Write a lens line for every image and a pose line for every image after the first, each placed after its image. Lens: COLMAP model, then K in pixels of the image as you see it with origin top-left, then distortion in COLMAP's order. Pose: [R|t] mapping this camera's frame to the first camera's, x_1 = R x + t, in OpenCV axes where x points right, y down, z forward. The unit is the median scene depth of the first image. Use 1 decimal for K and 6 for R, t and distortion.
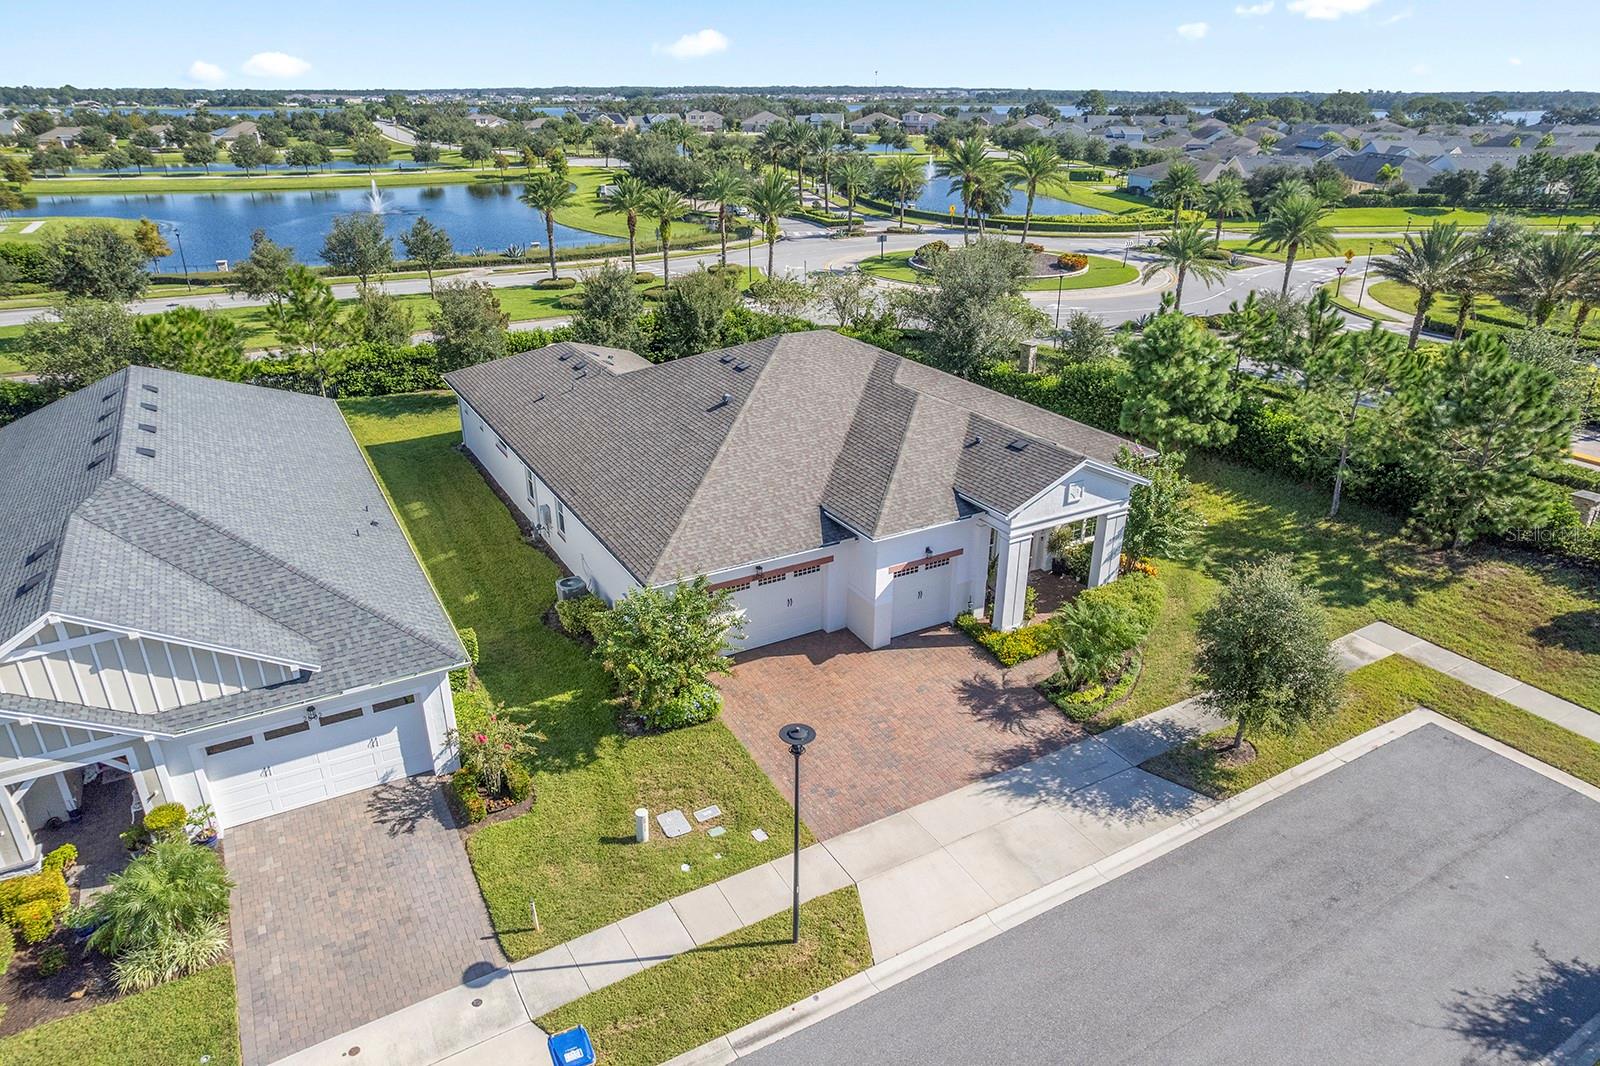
lens RADIAL K [[1008.9, 0, 800.0], [0, 1008.9, 533.0], [0, 0, 1]] dist [-0.098718, 0.084871]
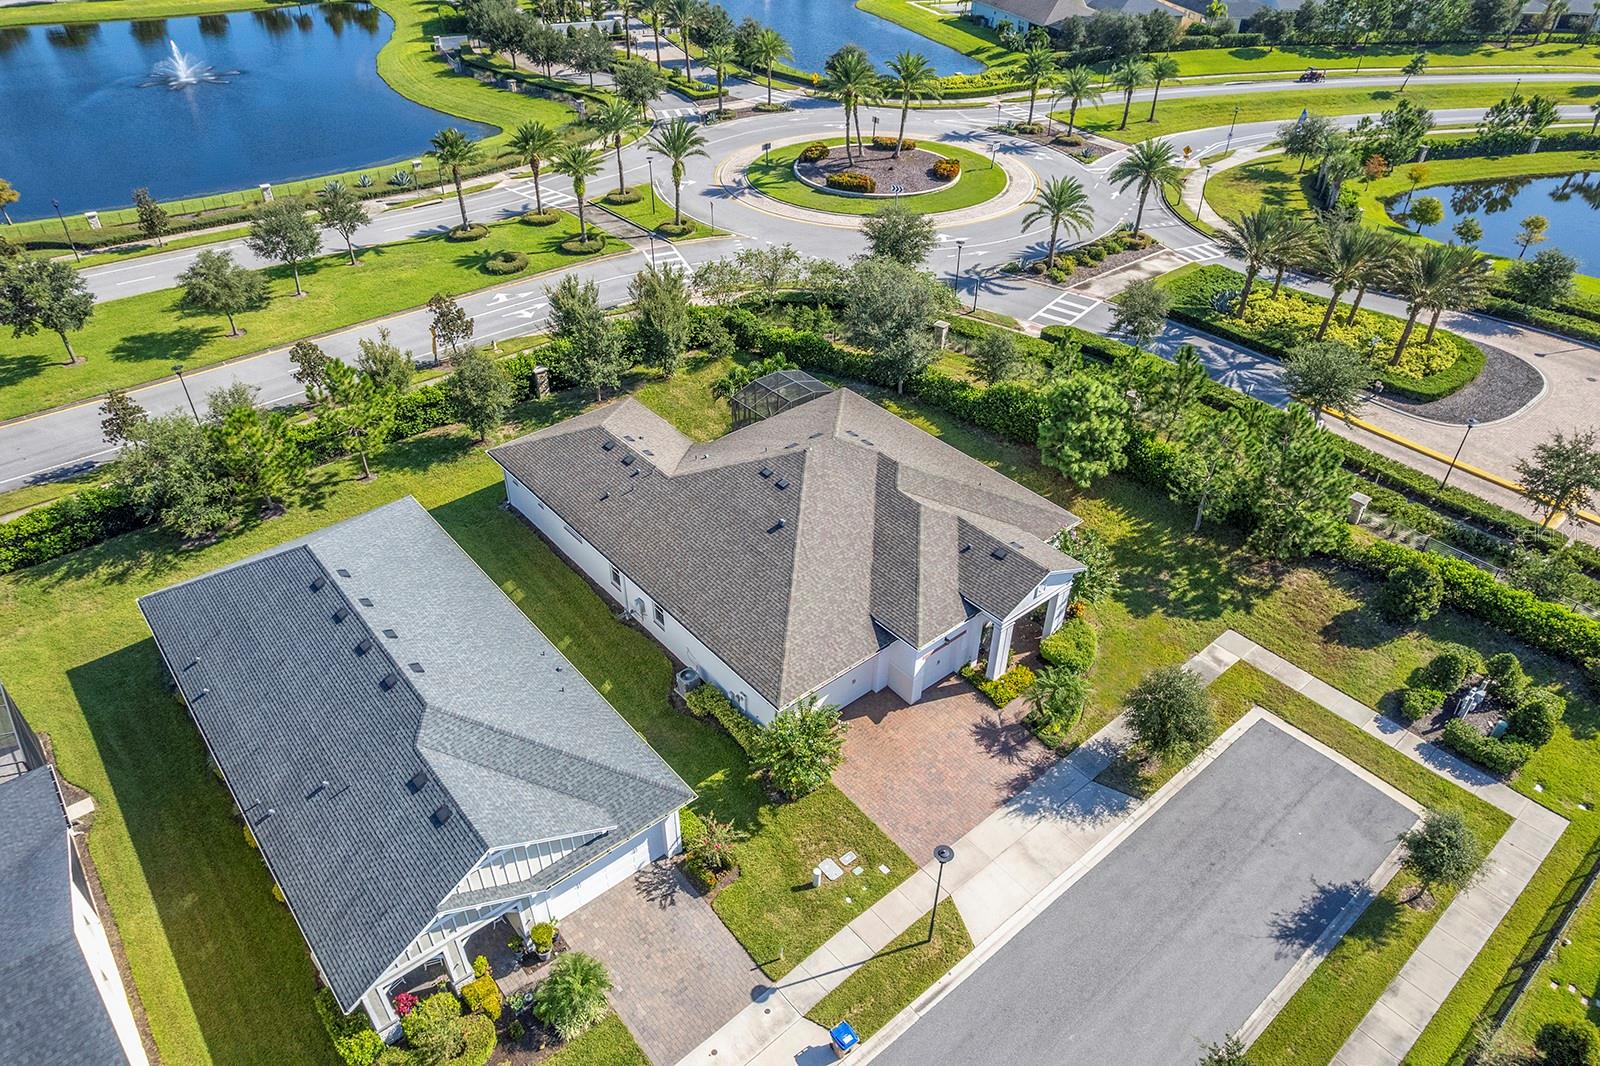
lens RADIAL K [[1008.9, 0, 800.0], [0, 1008.9, 533.0], [0, 0, 1]] dist [-0.098718, 0.084871]
pose [[0.984372, -0.099900, 0.145027, -0.298243], [0.067198, 0.974294, 0.215023, -0.494901], [-0.162779, -0.201917, 0.965781, -0.369522]]
